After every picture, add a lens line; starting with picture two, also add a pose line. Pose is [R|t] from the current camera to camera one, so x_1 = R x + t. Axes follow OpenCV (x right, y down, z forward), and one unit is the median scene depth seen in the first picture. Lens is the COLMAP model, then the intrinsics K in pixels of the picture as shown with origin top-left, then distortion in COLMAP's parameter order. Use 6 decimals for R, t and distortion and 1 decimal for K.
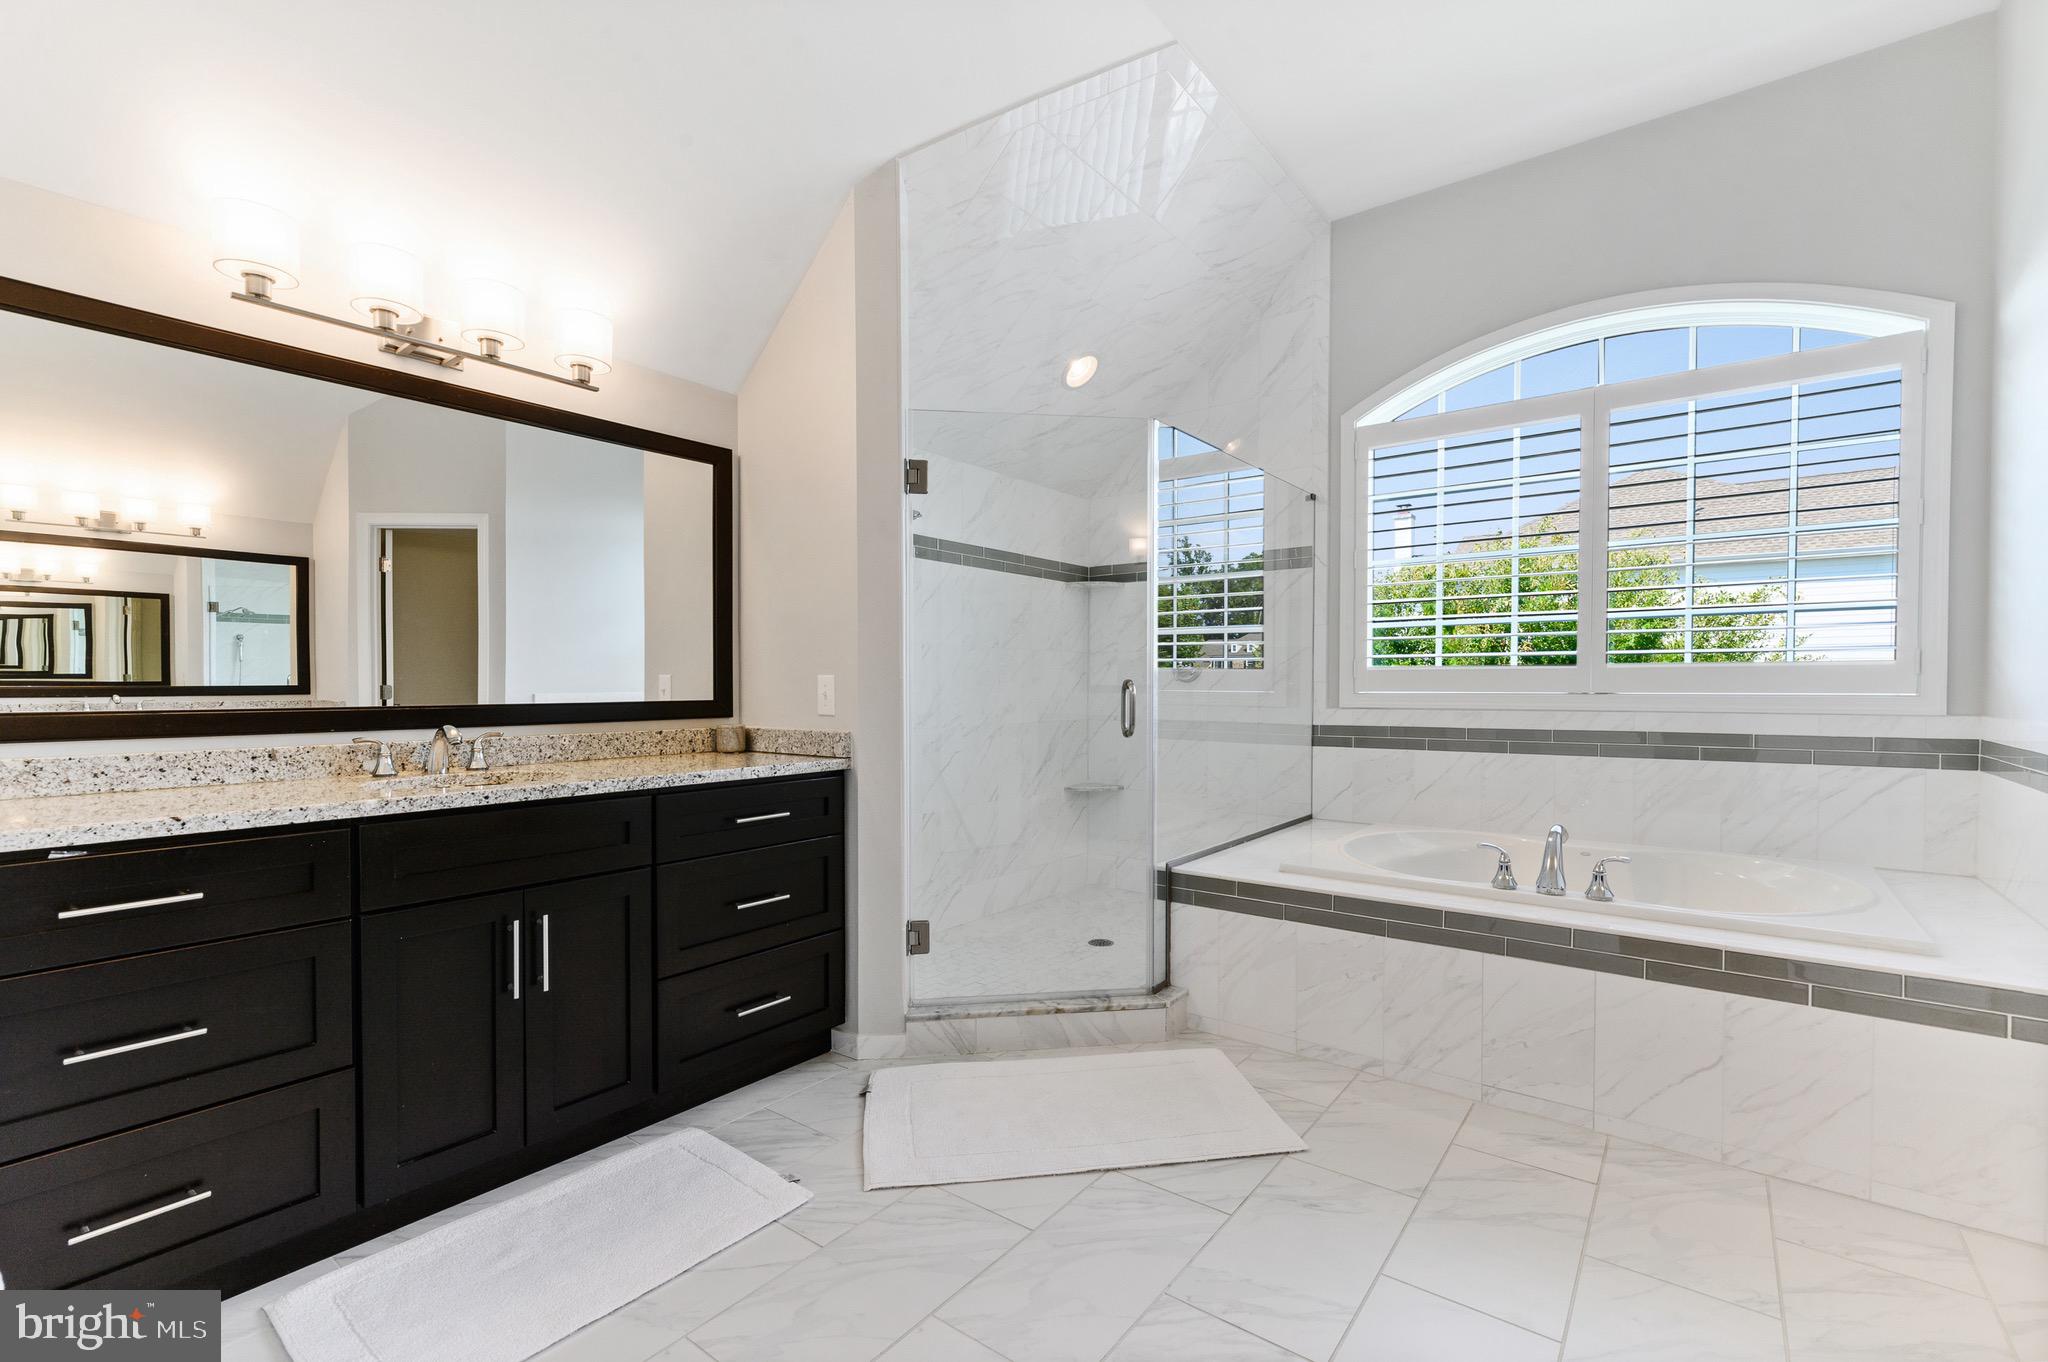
lens RADIAL K [[879.9, 0, 1030.8], [0, 879.9, 696.7], [0, 0, 1]] dist [0.001367, -0.000509]
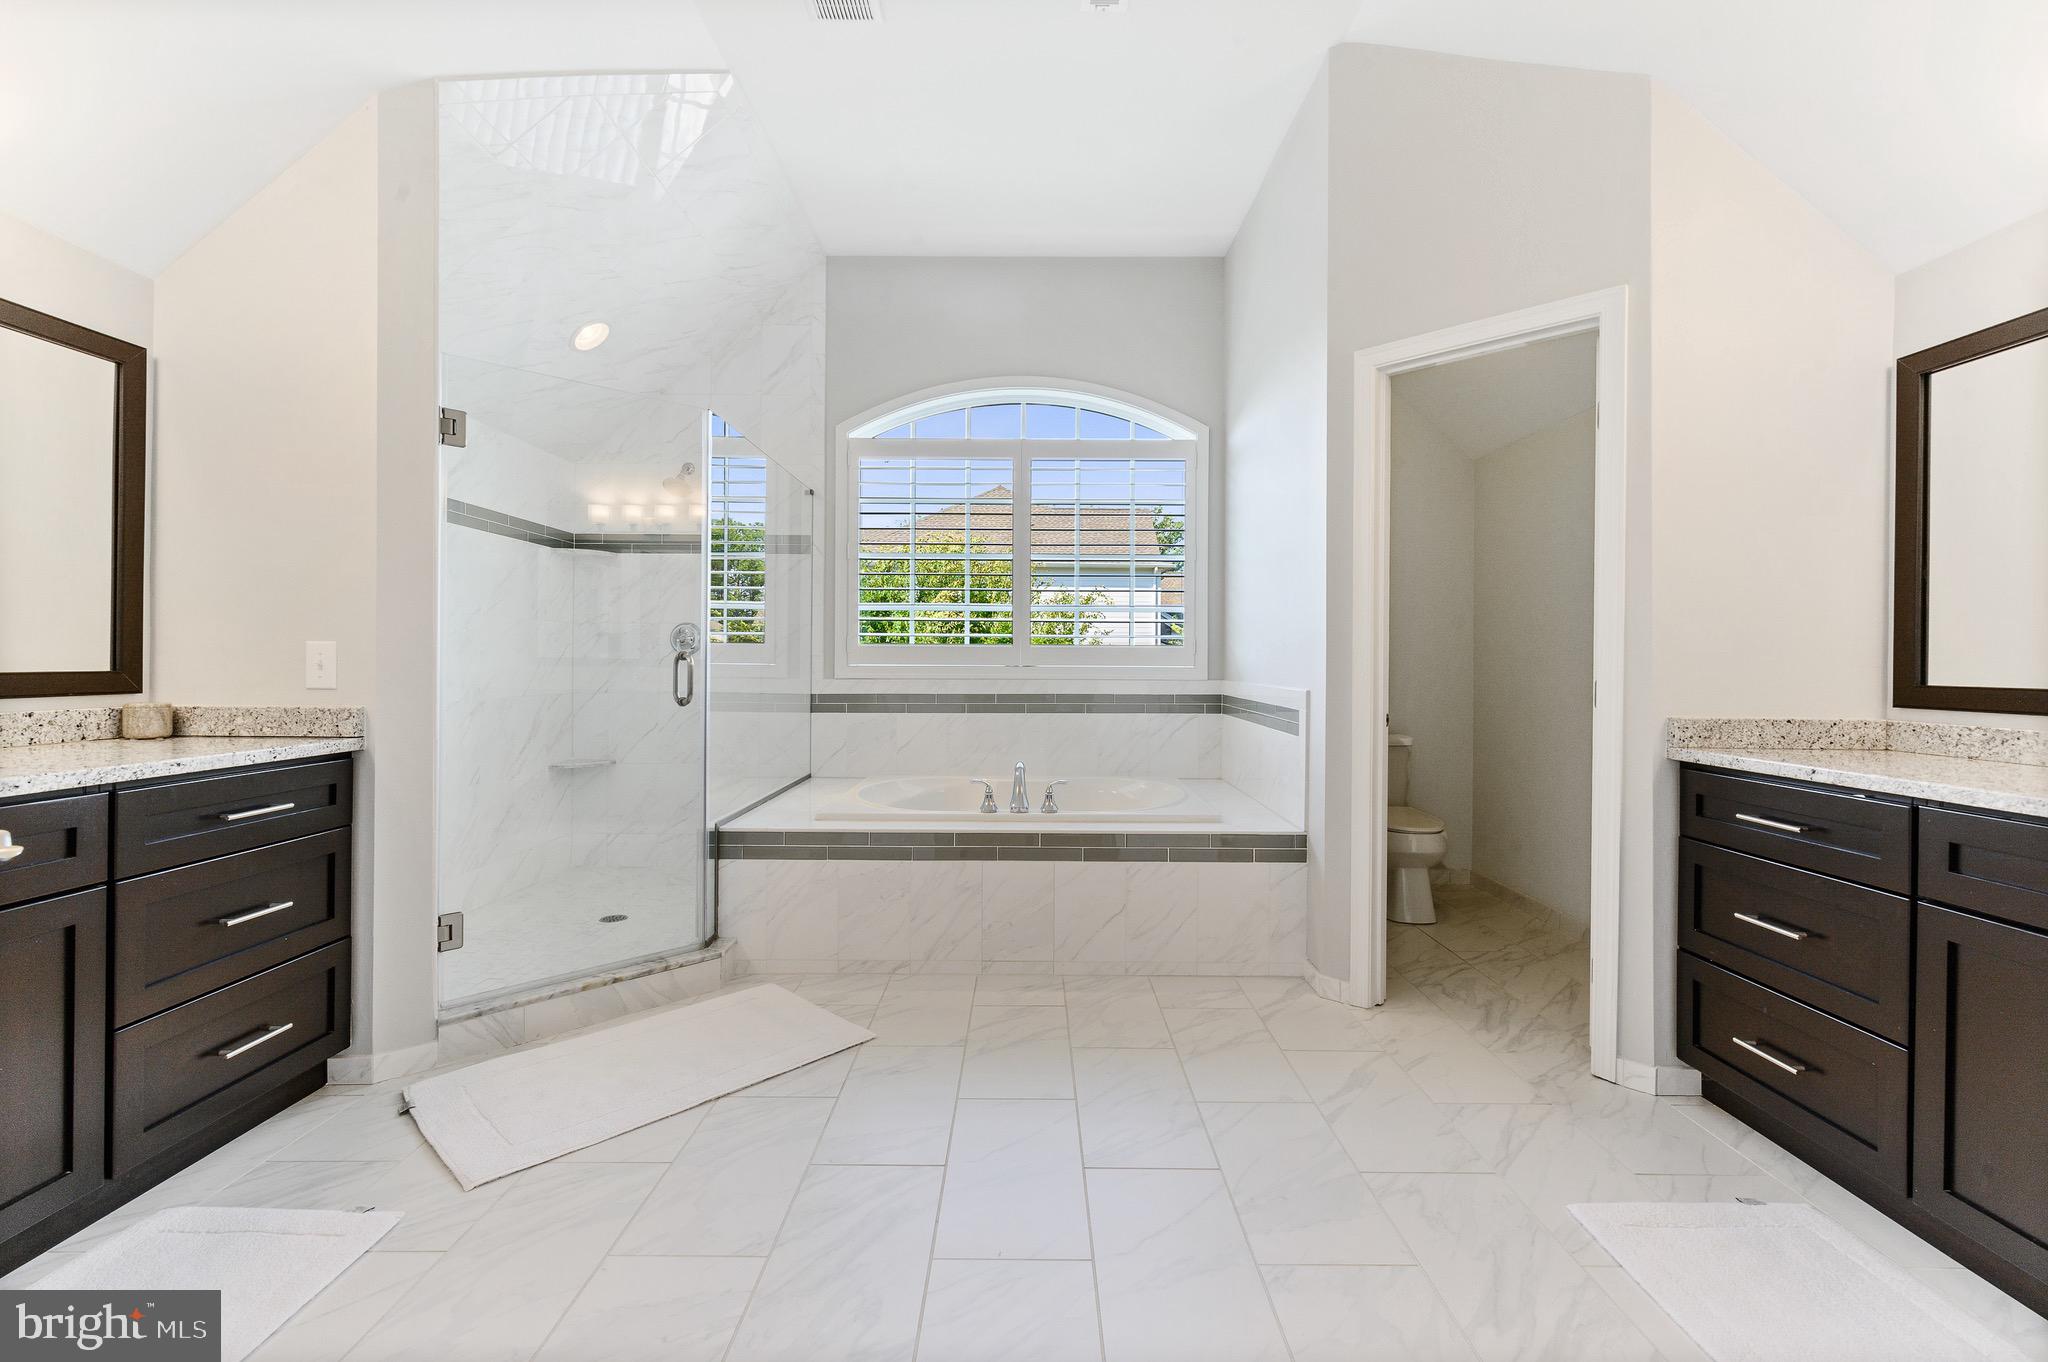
lens RADIAL K [[879.9, 0, 1005.6], [0, 879.9, 650.1], [0, 0, 1]] dist [0.001367, -0.000509]
pose [[0.805036, 0.014266, 0.593054, -0.209828], [0.000297, 0.999701, -0.024451, 0.005219], [-0.593226, 0.019860, 0.804791, -0.078846]]
